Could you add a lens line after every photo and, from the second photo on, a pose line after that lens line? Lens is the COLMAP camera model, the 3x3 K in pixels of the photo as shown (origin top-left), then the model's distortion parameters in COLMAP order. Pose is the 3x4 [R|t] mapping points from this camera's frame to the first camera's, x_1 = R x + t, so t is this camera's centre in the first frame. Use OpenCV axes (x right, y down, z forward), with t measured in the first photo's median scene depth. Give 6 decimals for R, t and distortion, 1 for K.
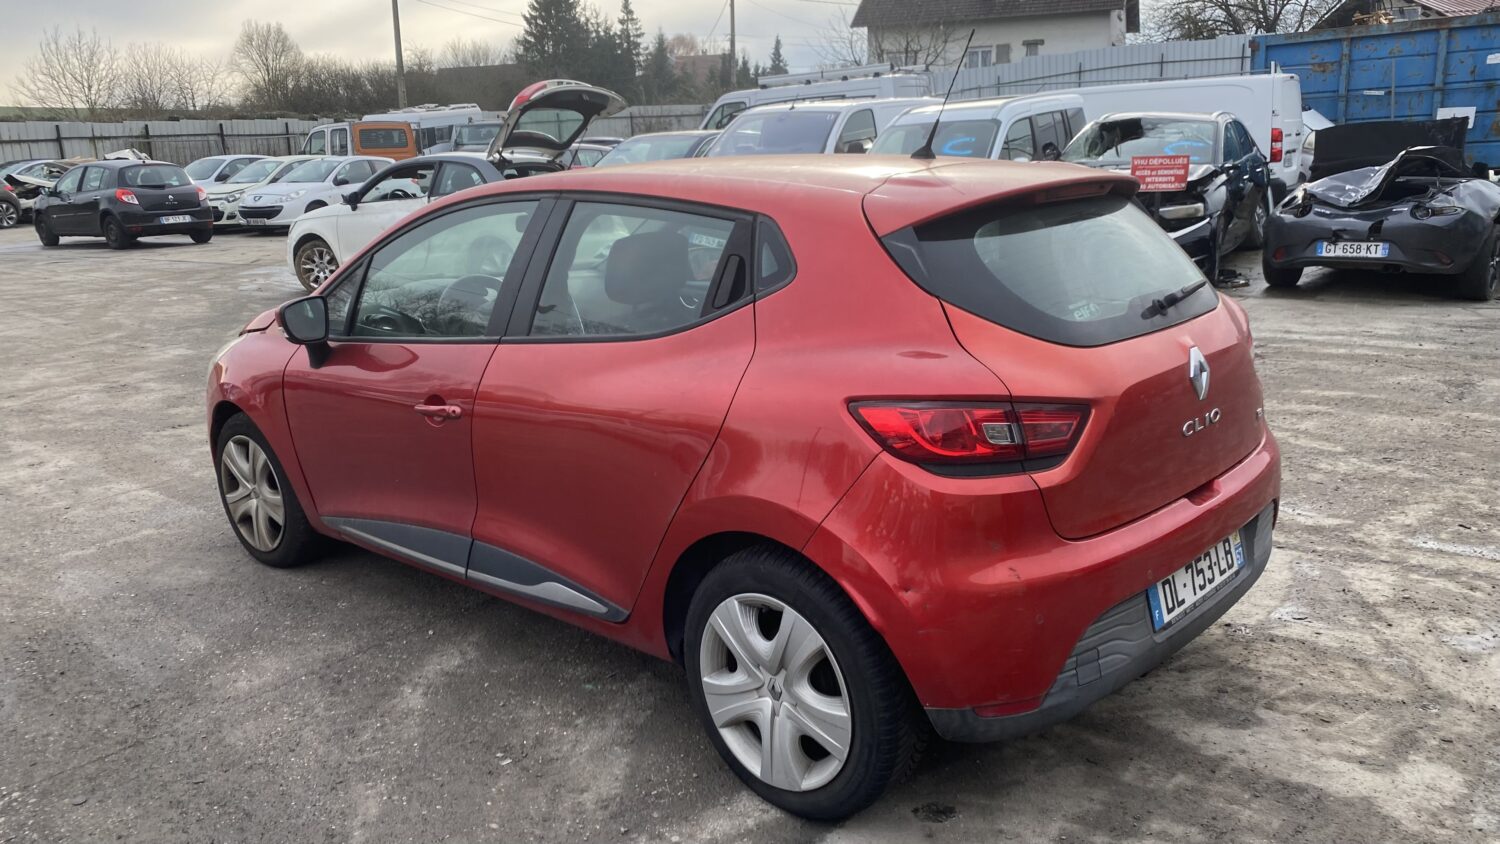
lens RADIAL K [[1153.6, 0, 736.6], [0, 1153.6, 436.6], [0, 0, 1]] dist [0.025799, -0.010754]
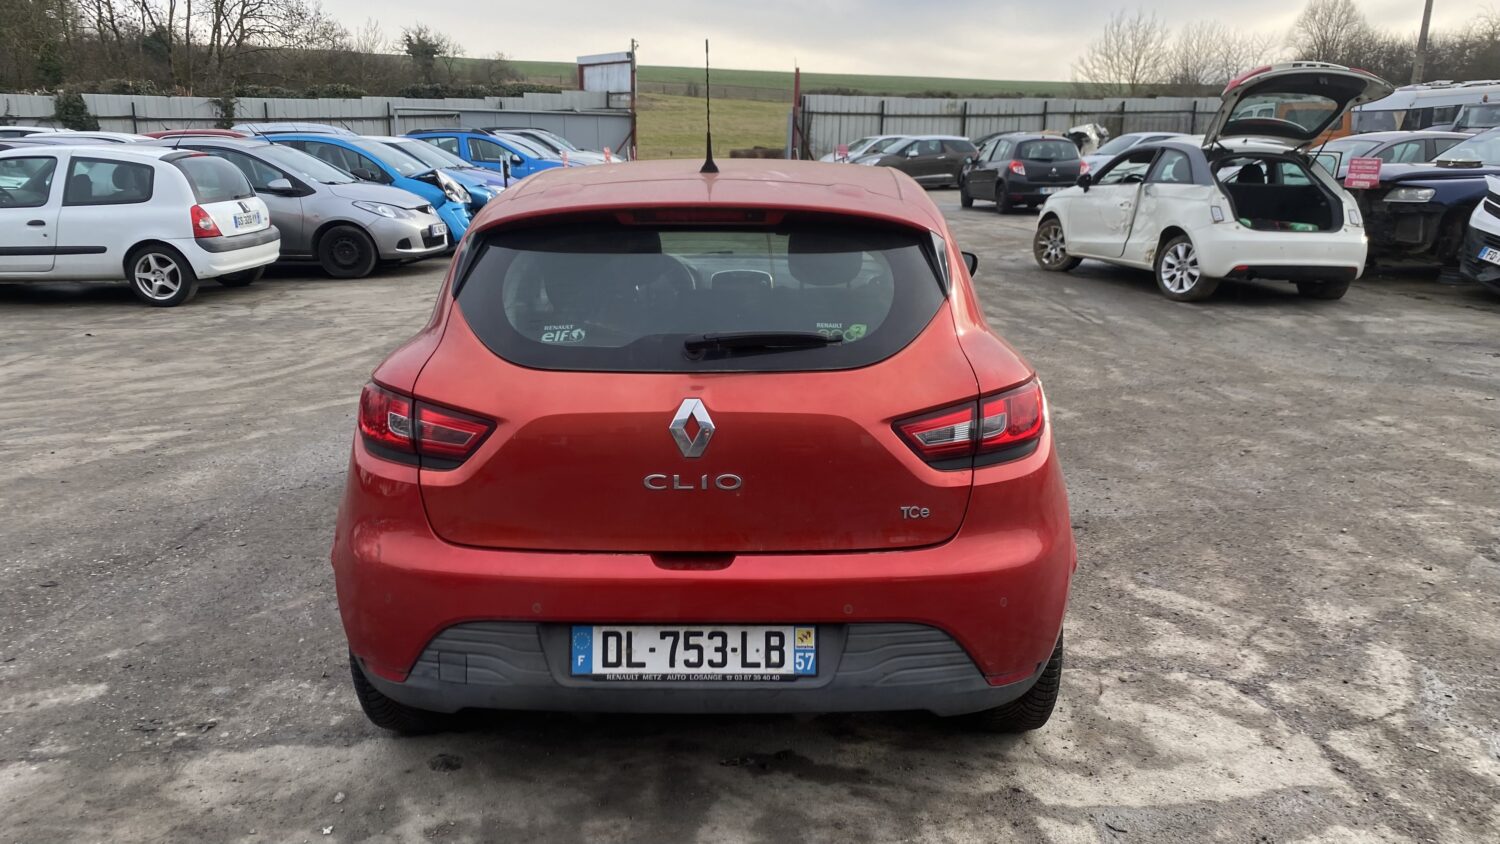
lens RADIAL K [[1153.6, 0, 746.3], [0, 1153.6, 423.5], [0, 0, 1]] dist [0.025799, -0.010754]
pose [[0.672098, 0.214790, -0.708625, 0.281237], [-0.207826, 0.973256, 0.097889, -0.041005], [0.710699, 0.081480, 0.698762, 0.106509]]
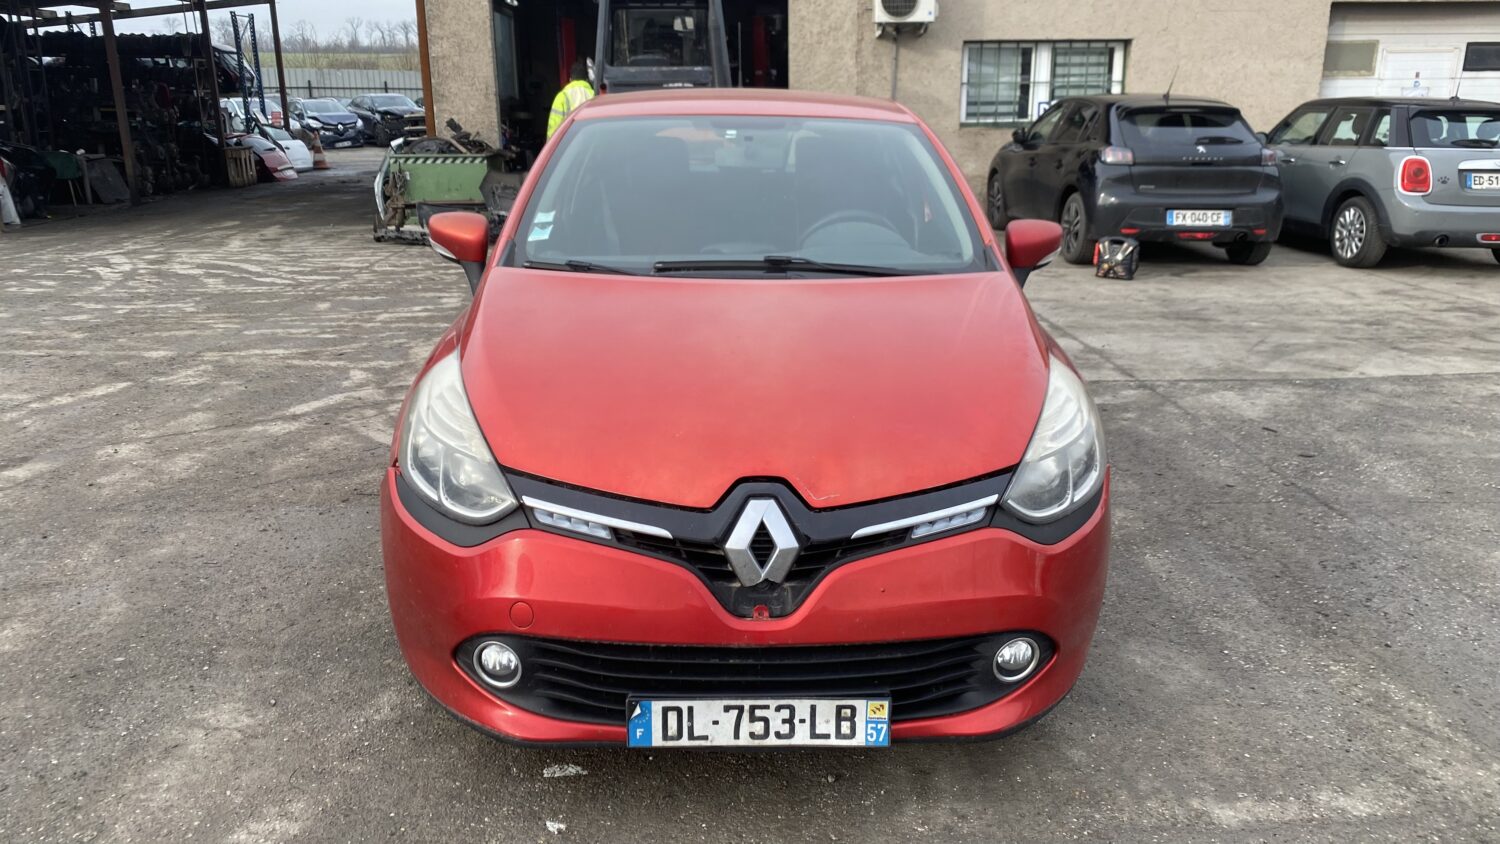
lens RADIAL K [[1153.6, 0, 759.1], [0, 1153.6, 407.2], [0, 0, 1]] dist [0.025799, -0.010754]
pose [[-0.713259, -0.158666, 0.682706, -0.336402], [0.190807, 0.893297, 0.406955, -0.157220], [-0.674429, 0.420529, -0.606878, 0.677134]]
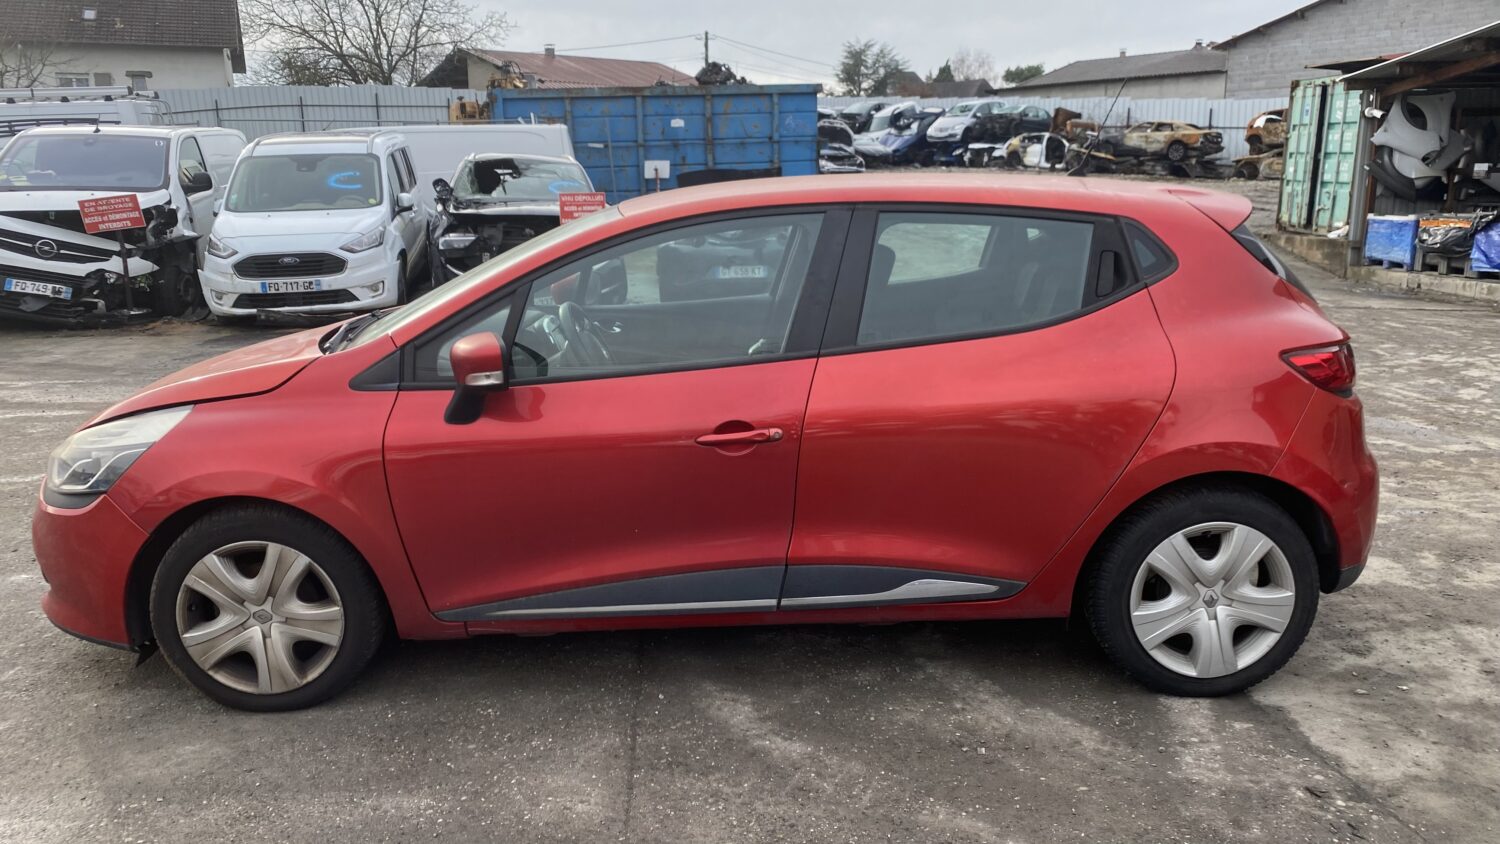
lens RADIAL K [[1153.6, 0, 758.0], [0, 1153.6, 451.8], [0, 0, 1]] dist [0.025799, -0.010754]
pose [[0.728450, -0.137518, 0.671155, -0.295159], [0.154050, 0.987439, 0.035122, -0.014016], [-0.667554, 0.077807, 0.740485, 0.103288]]
